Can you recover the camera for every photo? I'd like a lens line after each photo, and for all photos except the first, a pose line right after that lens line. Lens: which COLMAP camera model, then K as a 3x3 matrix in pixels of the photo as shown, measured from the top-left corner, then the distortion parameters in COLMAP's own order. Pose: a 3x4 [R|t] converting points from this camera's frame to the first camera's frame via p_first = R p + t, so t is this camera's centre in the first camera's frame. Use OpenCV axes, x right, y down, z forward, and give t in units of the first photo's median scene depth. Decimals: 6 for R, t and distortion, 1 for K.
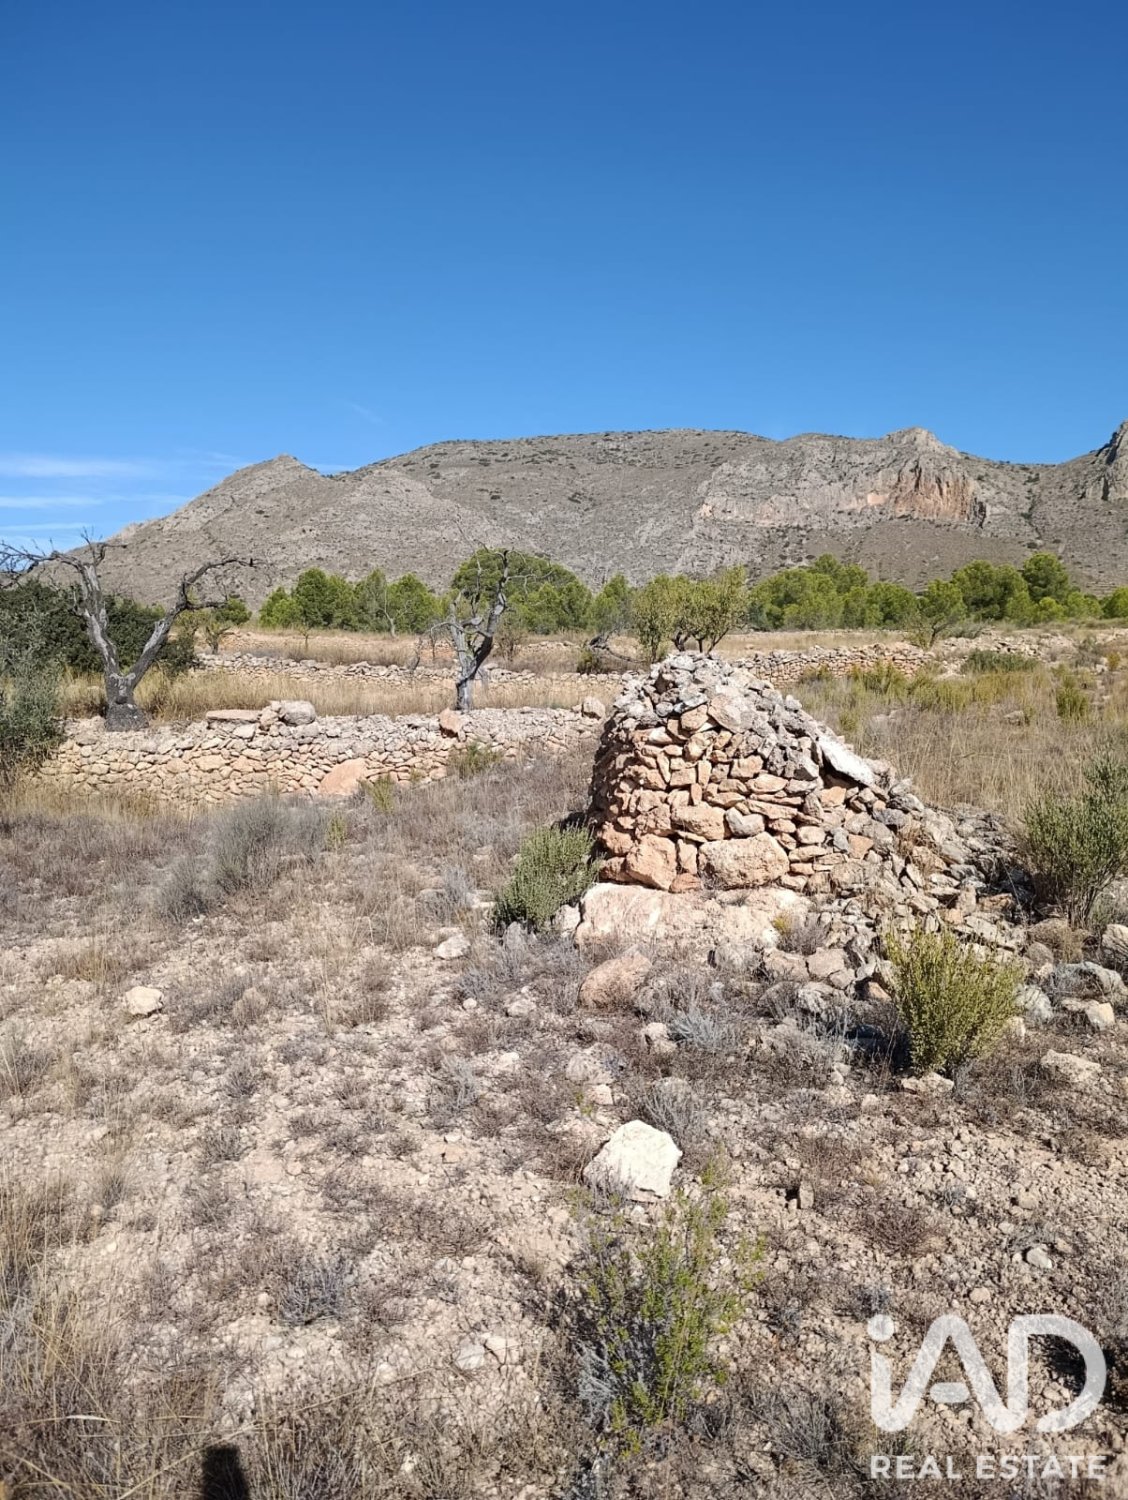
lens RADIAL K [[1015.7, 0, 588.2], [0, 1015.7, 759.5], [0, 0, 1]] dist [0.044071, -0.104606]
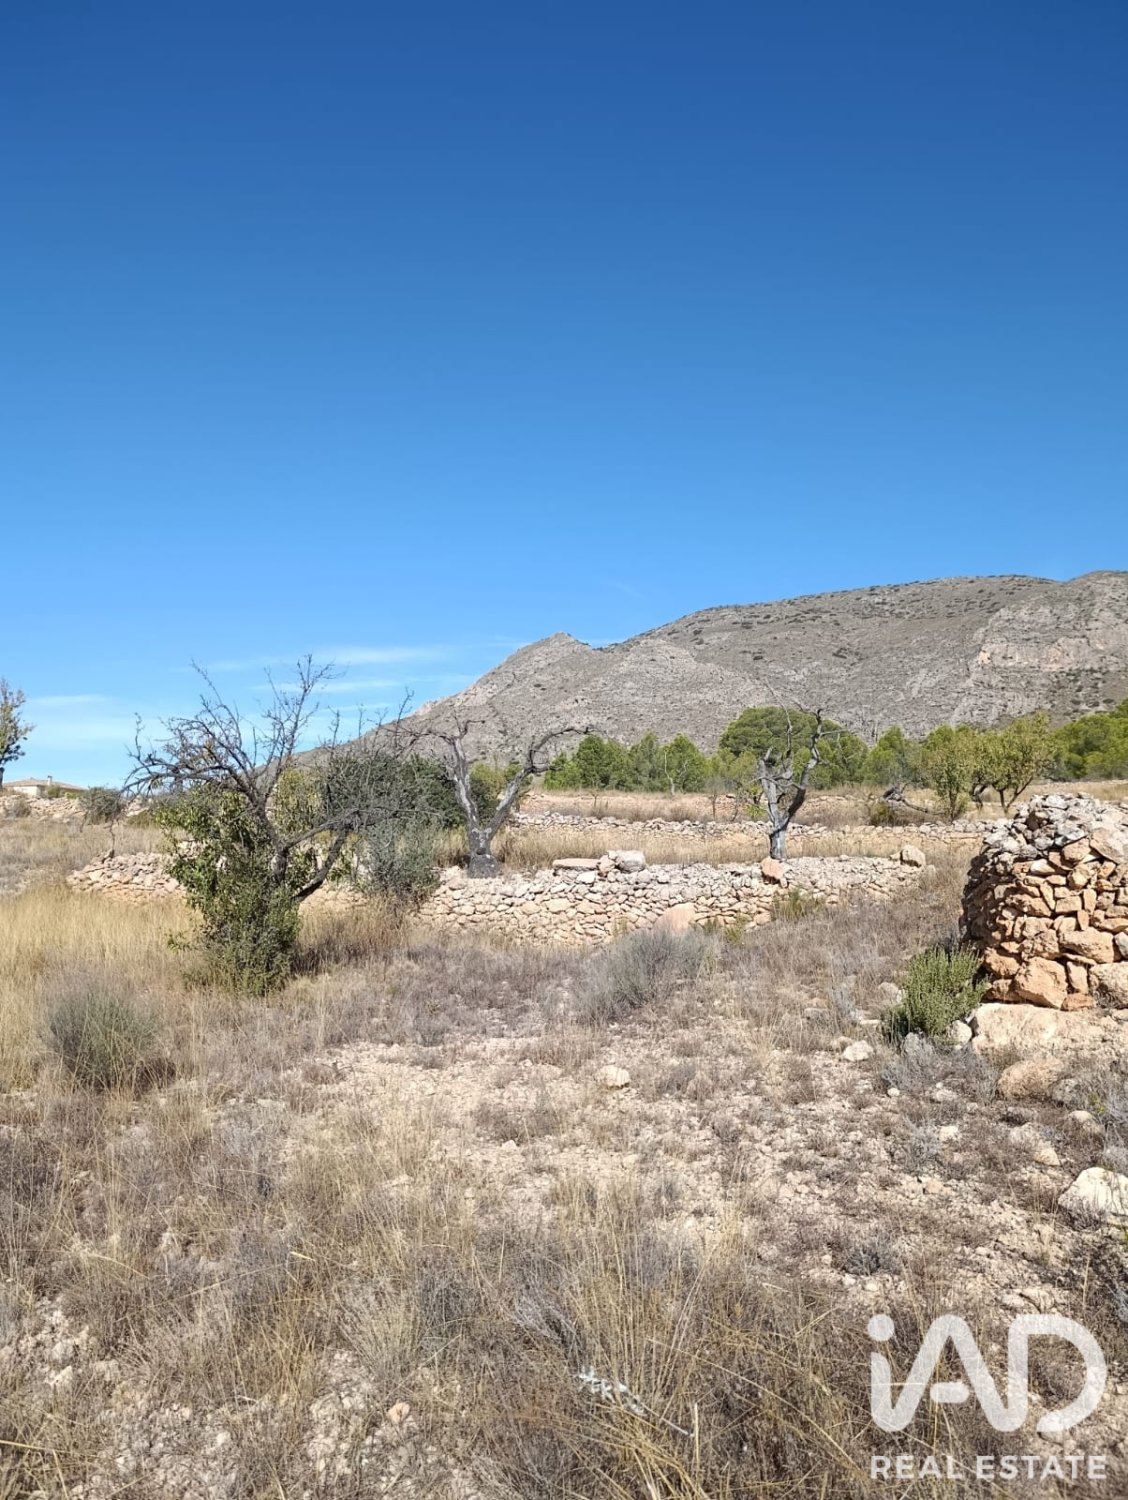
lens RADIAL K [[1015.7, 0, 554.7], [0, 1015.7, 778.7], [0, 0, 1]] dist [0.044071, -0.104606]
pose [[0.958832, -0.026833, -0.282705, -0.049414], [-0.012039, 0.990790, -0.134873, 0.015309], [0.283720, 0.132724, 0.949677, -0.088899]]
